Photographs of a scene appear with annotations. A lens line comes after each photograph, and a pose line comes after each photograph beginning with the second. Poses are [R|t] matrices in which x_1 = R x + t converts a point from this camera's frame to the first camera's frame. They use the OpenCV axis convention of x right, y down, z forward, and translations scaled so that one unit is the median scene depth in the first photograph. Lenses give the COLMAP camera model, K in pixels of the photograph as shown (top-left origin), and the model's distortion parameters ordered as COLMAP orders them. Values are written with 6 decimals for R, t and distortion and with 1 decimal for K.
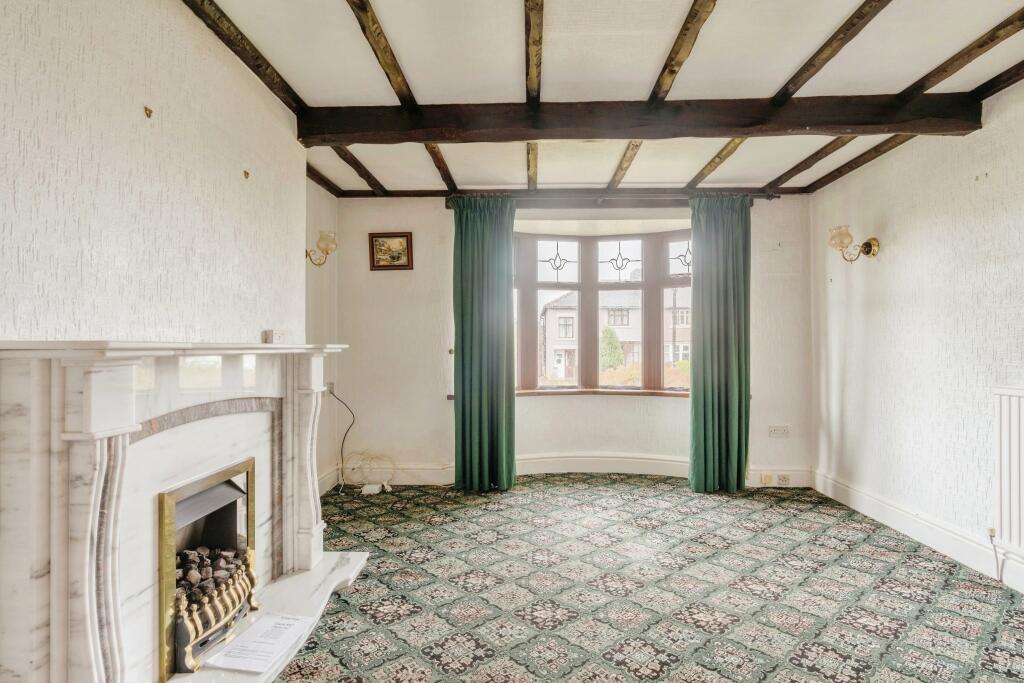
lens RADIAL K [[471.4, 0, 510.0], [0, 471.4, 338.1], [0, 0, 1]] dist [-0.008440, 0.001873]
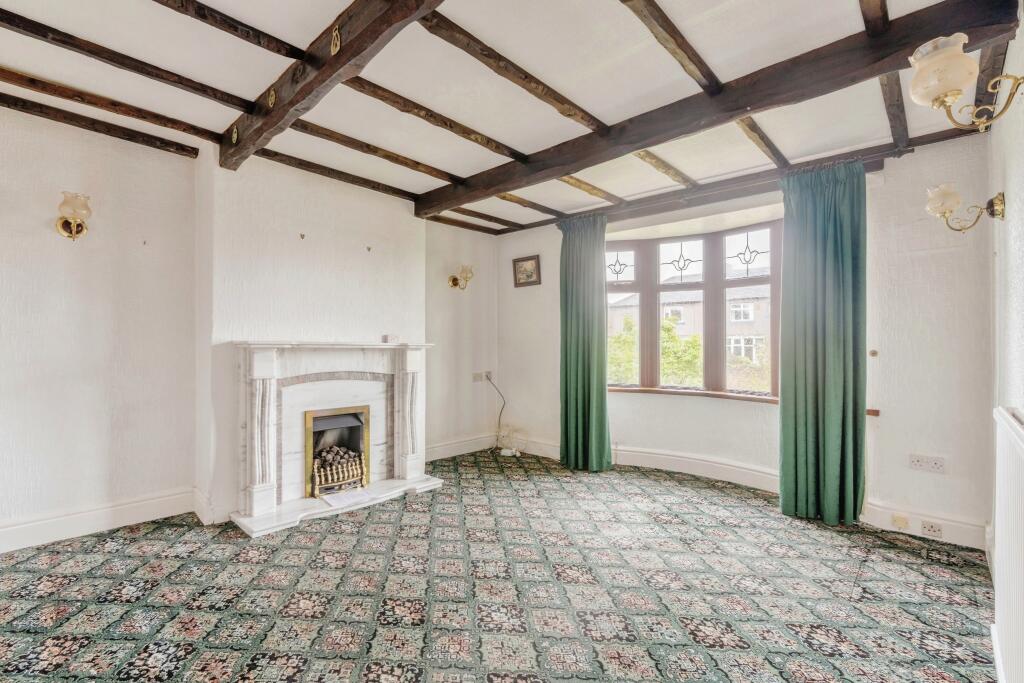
lens RADIAL K [[471.4, 0, 494.9], [0, 471.4, 340.2], [0, 0, 1]] dist [-0.008440, 0.001873]
pose [[0.739349, -0.000136, -0.673322, 0.619995], [0.003146, 0.999990, 0.003252, -0.001271], [0.673315, -0.004522, 0.739342, -0.009376]]
